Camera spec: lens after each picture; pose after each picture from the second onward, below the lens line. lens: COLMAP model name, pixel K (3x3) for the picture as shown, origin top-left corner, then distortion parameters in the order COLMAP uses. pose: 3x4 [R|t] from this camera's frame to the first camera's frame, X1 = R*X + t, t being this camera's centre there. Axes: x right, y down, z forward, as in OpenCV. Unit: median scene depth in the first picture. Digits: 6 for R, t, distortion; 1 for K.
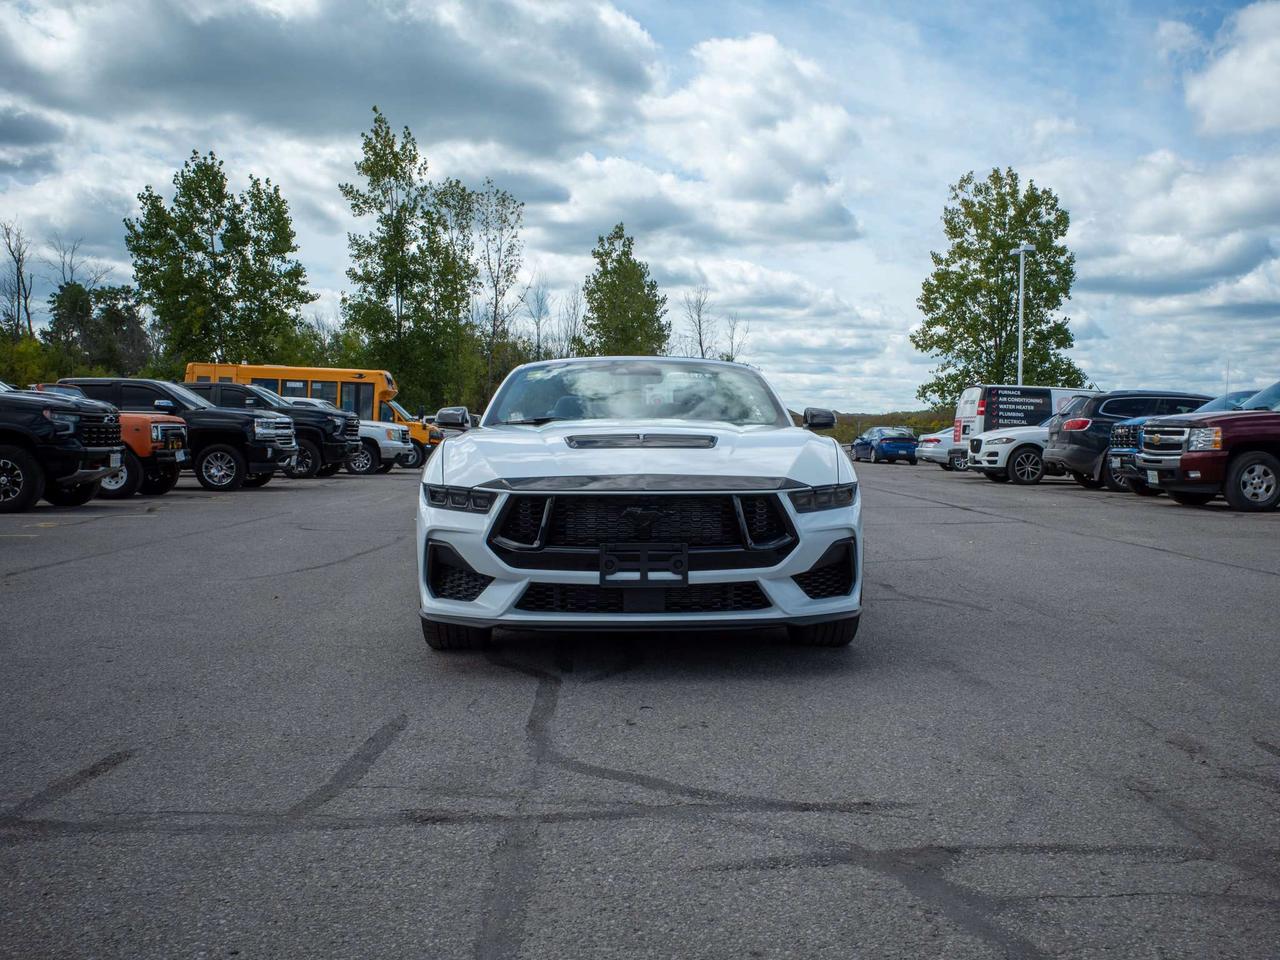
lens RADIAL K [[1329.1, 0, 645.4], [0, 1329.1, 476.3], [0, 0, 1]] dist [-0.033445, 0.000000]
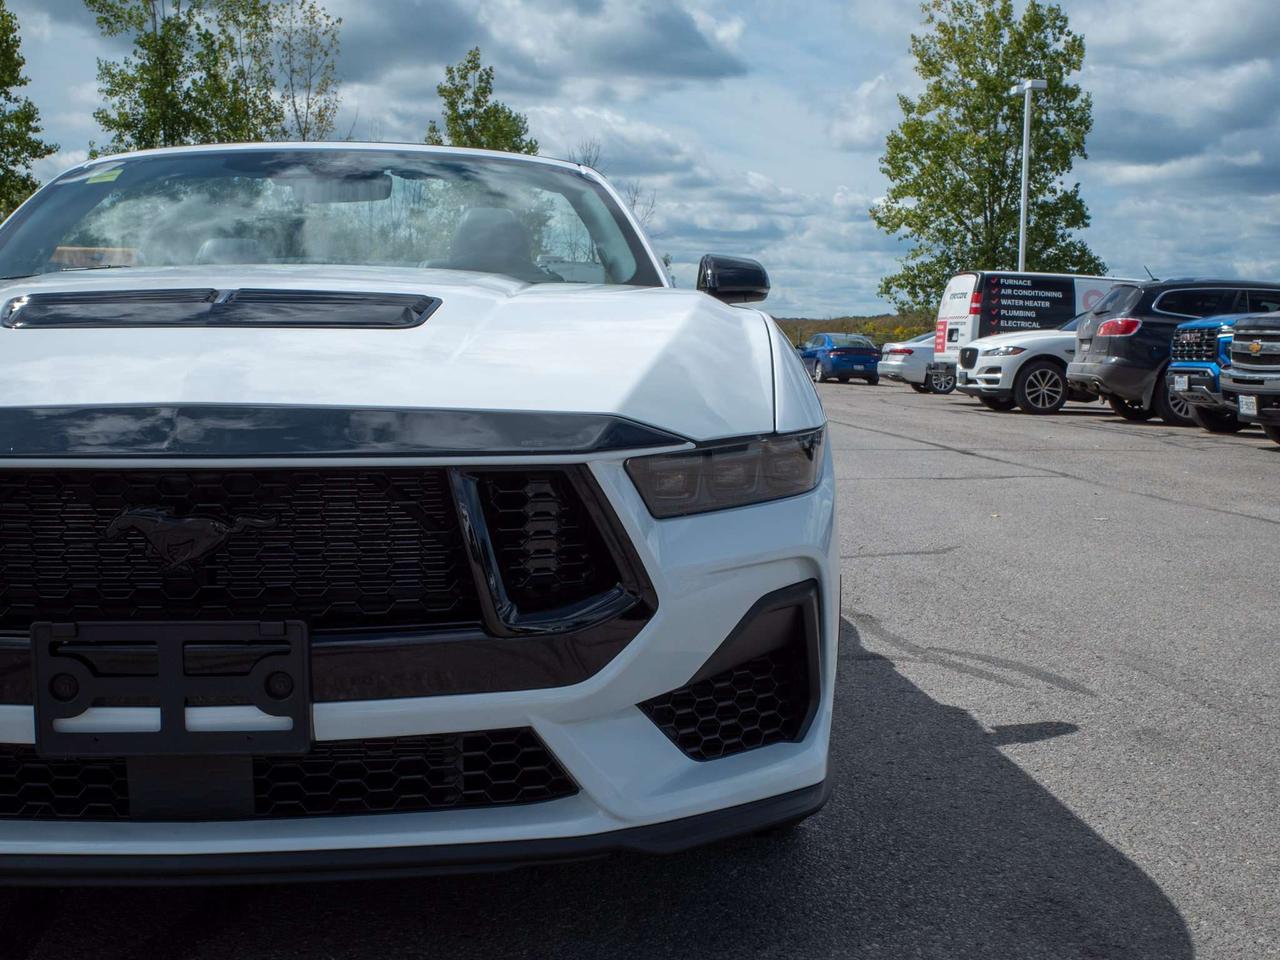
lens RADIAL K [[1691.9, 0, 601.2], [0, 1691.9, 499.1], [0, 0, 1]] dist [-0.034765, 0.000000]
pose [[0.999010, 0.001363, 0.044475, 0.015776], [-0.003997, 0.998240, 0.059171, -0.000612], [-0.044316, -0.059290, 0.997257, 0.110039]]
